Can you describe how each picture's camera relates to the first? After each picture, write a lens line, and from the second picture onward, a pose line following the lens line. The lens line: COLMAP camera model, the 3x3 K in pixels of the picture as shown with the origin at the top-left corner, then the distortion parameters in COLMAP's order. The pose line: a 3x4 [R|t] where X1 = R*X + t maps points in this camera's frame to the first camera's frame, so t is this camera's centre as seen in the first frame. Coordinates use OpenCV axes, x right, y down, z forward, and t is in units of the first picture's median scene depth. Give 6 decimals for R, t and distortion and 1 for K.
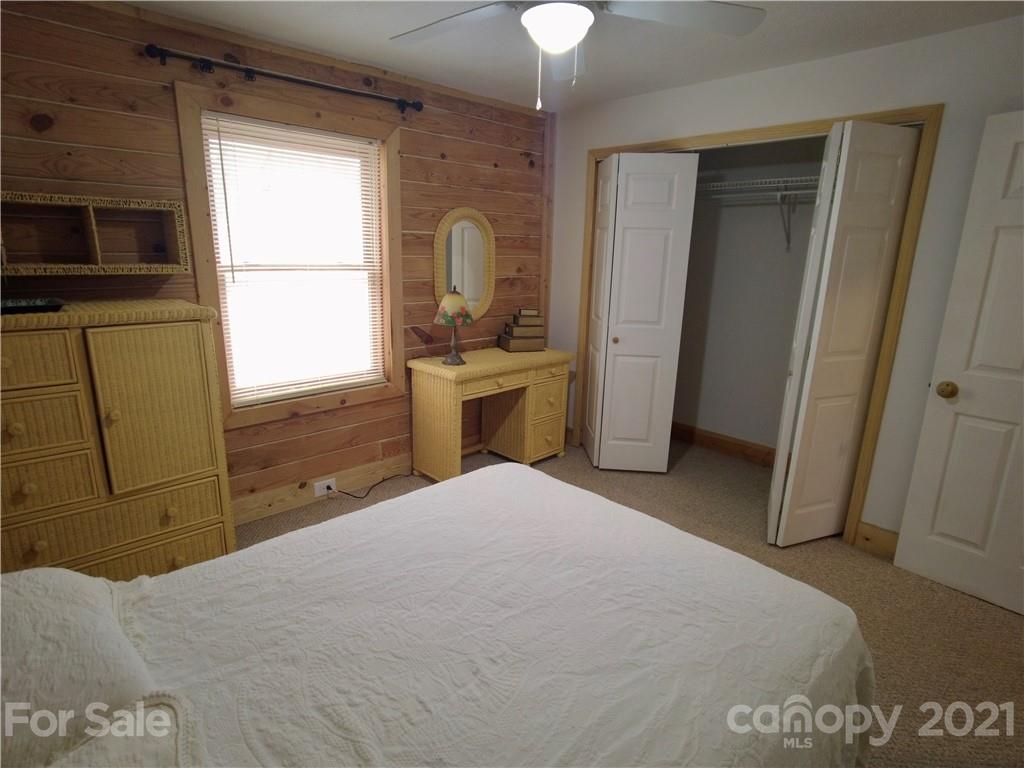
lens RADIAL K [[548.8, 0, 505.0], [0, 548.8, 388.0], [0, 0, 1]] dist [-0.003132, 0.000014]
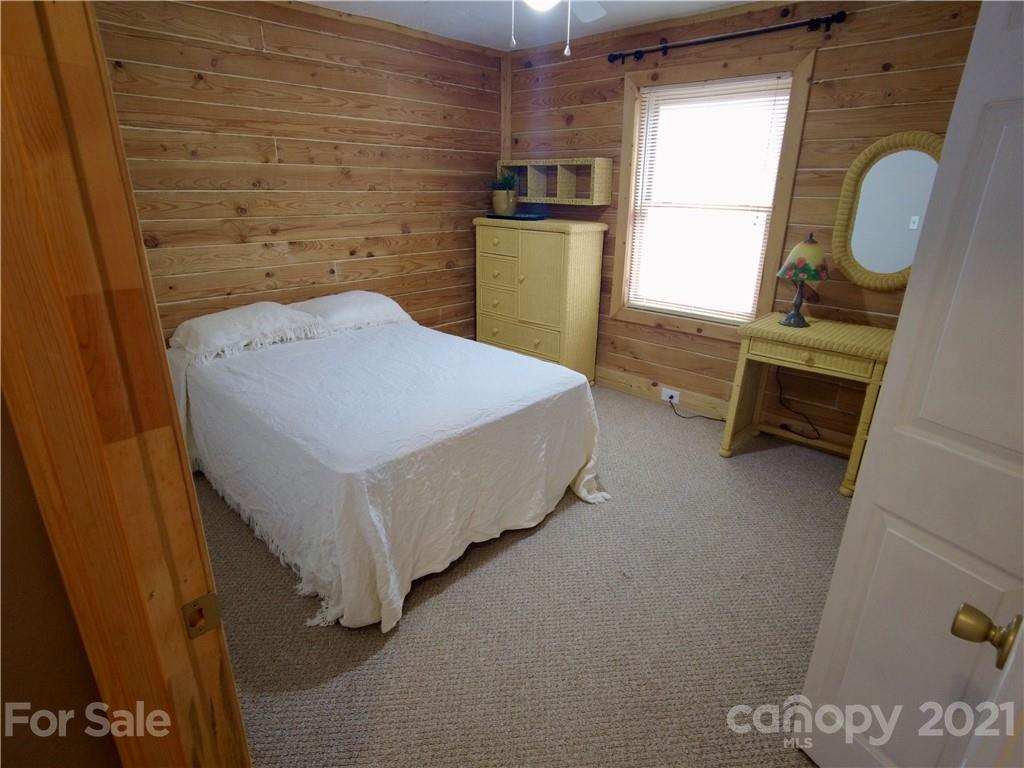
lens RADIAL K [[548.8, 0, 505.0], [0, 548.8, 388.0], [0, 0, 1]] dist [-0.003132, 0.000014]
pose [[0.047934, 0.325782, -0.944229, 0.830009], [-0.257988, 0.917278, 0.303386, -0.110445], [0.964958, 0.229057, 0.128016, 0.531609]]
